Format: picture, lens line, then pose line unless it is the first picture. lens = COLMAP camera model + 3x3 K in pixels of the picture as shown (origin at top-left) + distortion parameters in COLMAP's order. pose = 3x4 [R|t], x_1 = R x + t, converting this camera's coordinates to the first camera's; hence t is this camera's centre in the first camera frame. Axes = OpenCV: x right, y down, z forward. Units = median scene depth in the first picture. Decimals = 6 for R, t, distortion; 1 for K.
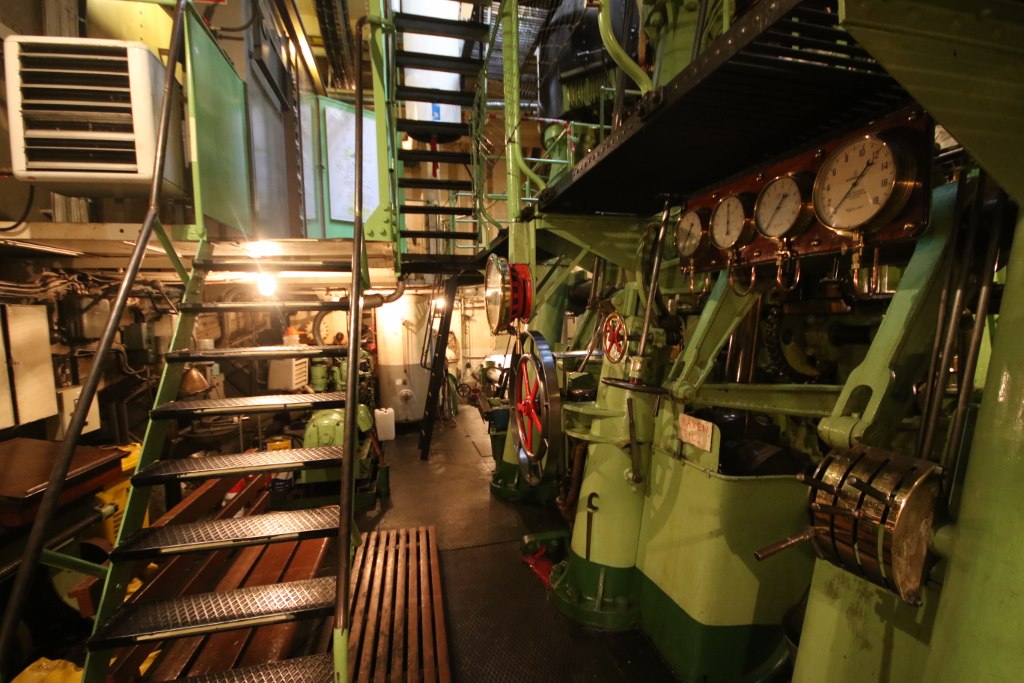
lens RADIAL K [[463.6, 0, 515.1], [0, 463.6, 342.3], [0, 0, 1]] dist [-0.009956, -0.000296]
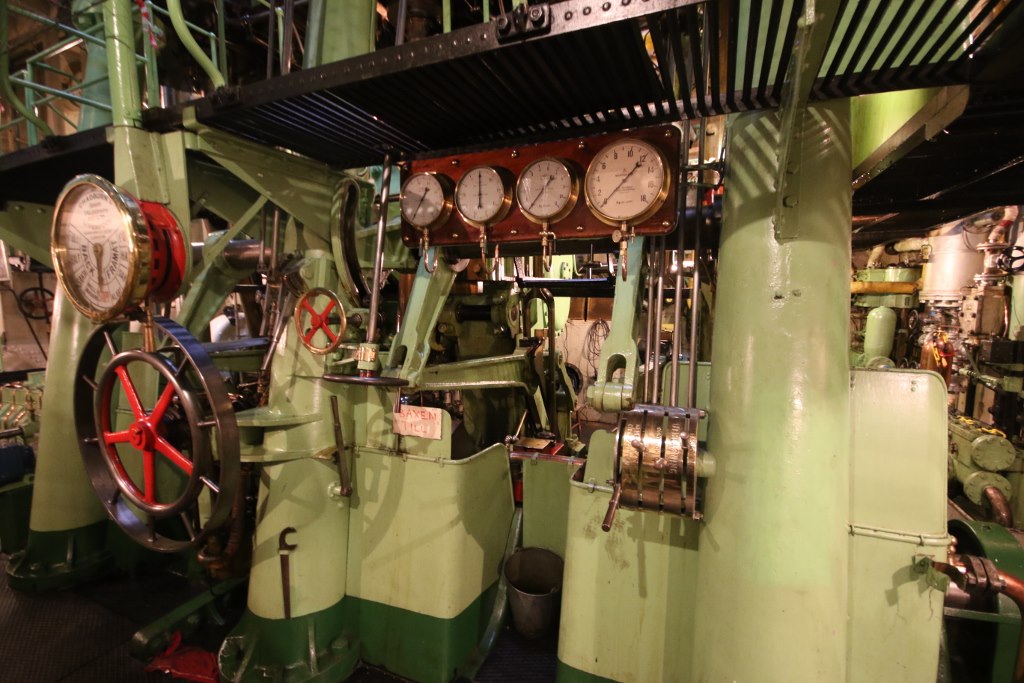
lens RADIAL K [[463.6, 0, 511.9], [0, 463.6, 345.9], [0, 0, 1]] dist [-0.009956, -0.000296]
pose [[0.601136, -0.069314, 0.796135, -0.204282], [0.030233, 0.997491, 0.064017, -0.007944], [-0.798574, -0.014414, 0.601724, 0.284688]]
